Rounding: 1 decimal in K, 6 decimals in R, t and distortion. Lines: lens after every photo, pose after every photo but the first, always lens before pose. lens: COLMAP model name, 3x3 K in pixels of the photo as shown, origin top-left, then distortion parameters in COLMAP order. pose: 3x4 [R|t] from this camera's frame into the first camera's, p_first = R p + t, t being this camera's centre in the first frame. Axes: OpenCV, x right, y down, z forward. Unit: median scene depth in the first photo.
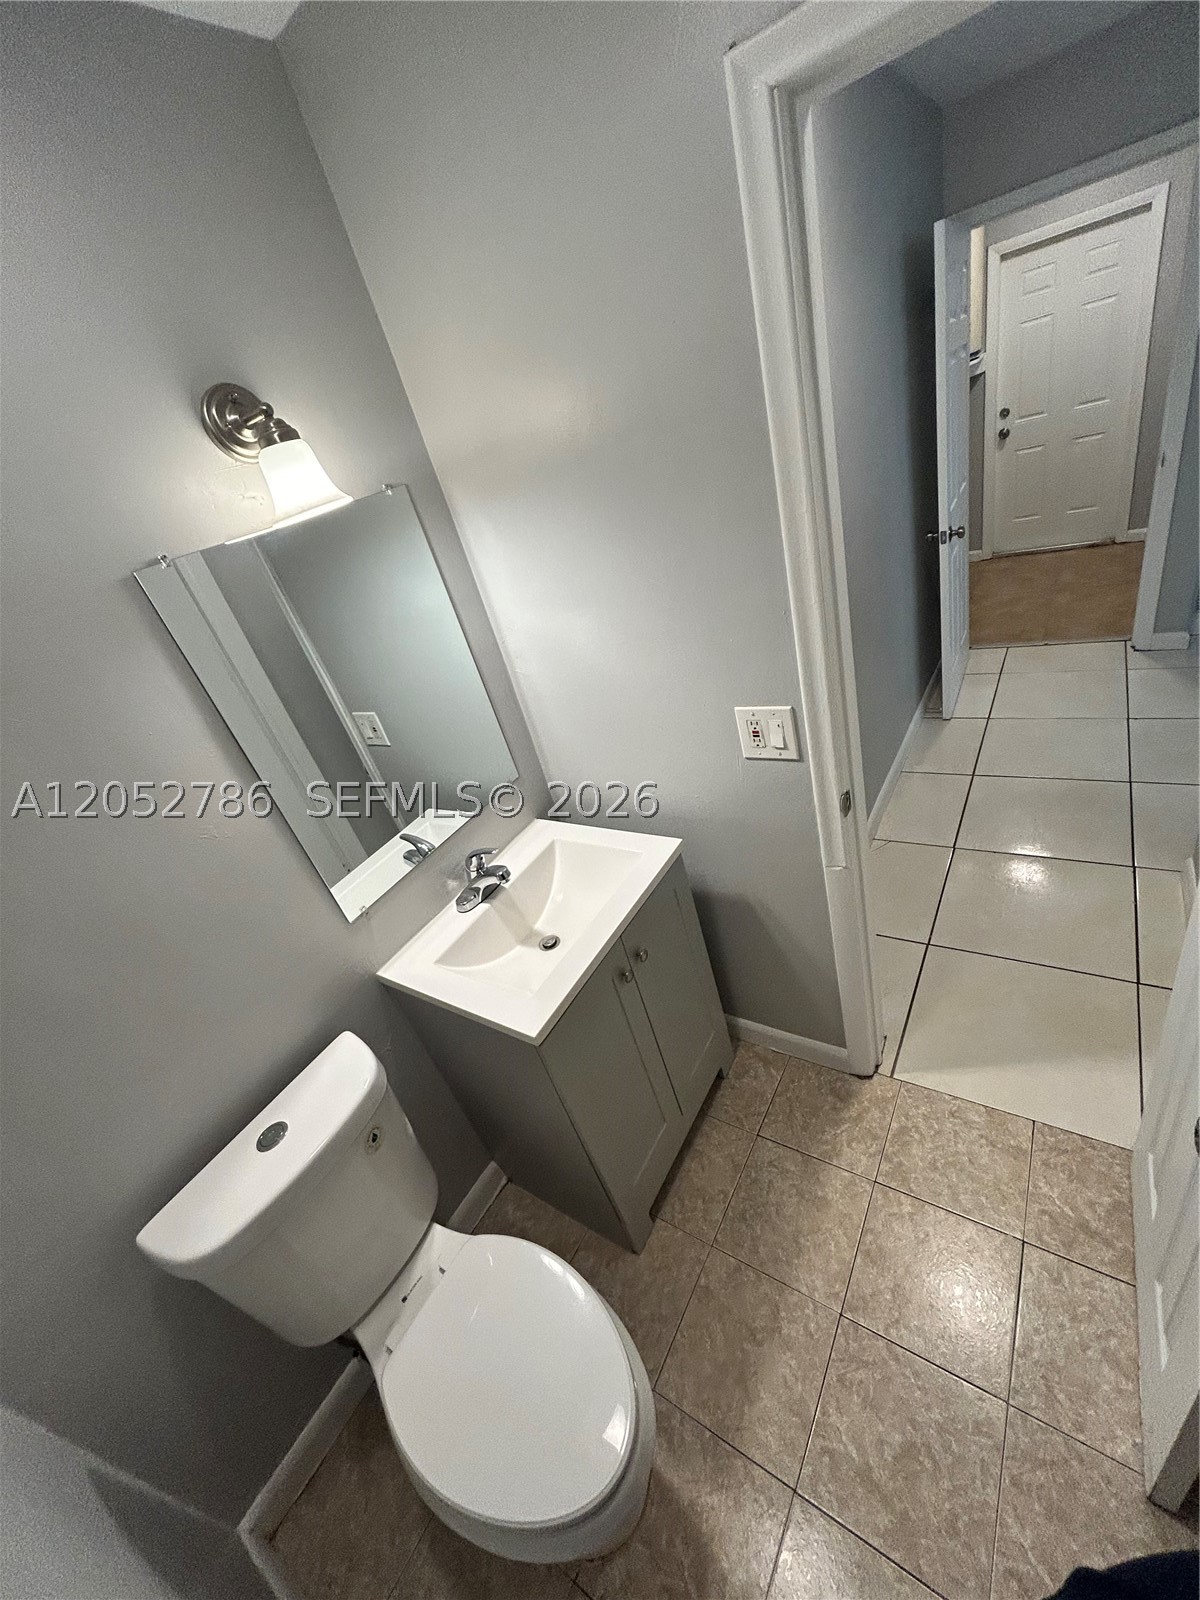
lens RADIAL K [[636.6, 0, 601.6], [0, 636.6, 795.2], [0, 0, 1]] dist [-0.000449, -0.000136]
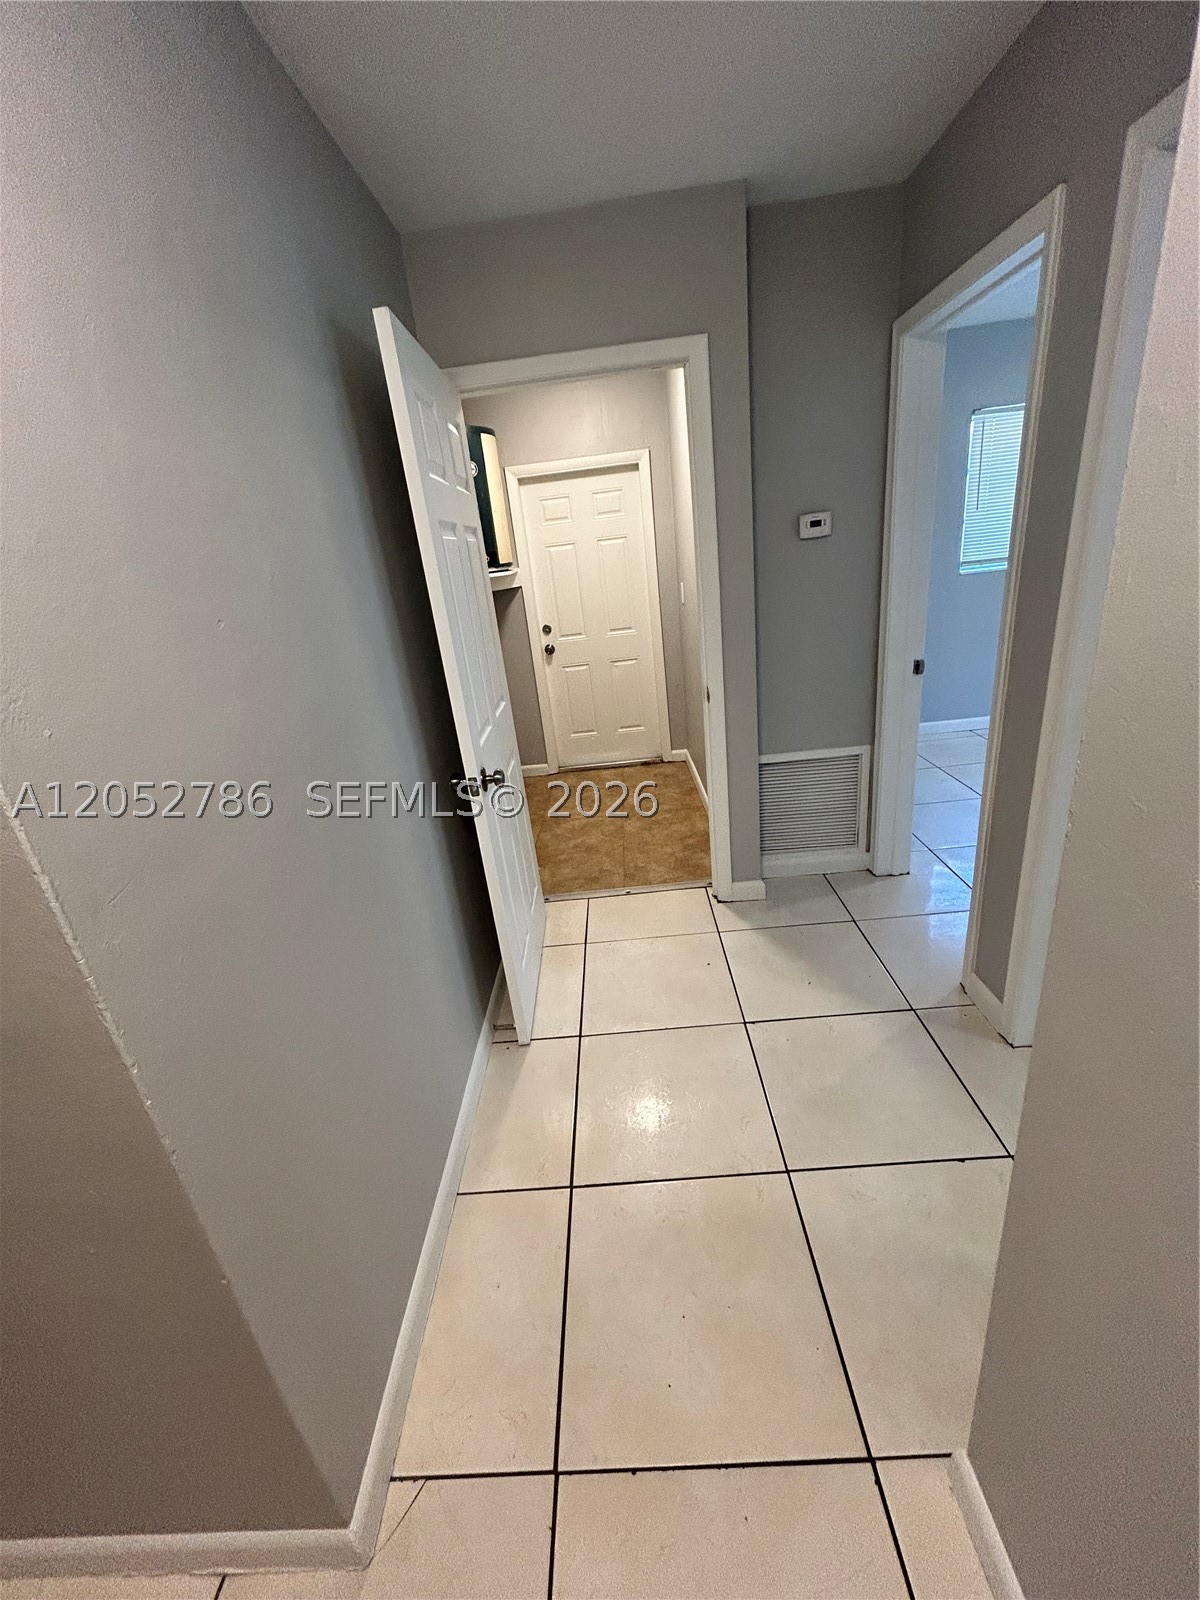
lens RADIAL K [[636.6, 0, 601.6], [0, 636.6, 795.2], [0, 0, 1]] dist [-0.000449, -0.000136]
pose [[0.837559, -0.017278, 0.546073, 0.213480], [0.161805, 0.962506, -0.217719, -0.170634], [-0.521837, 0.270710, 0.808951, 0.305453]]
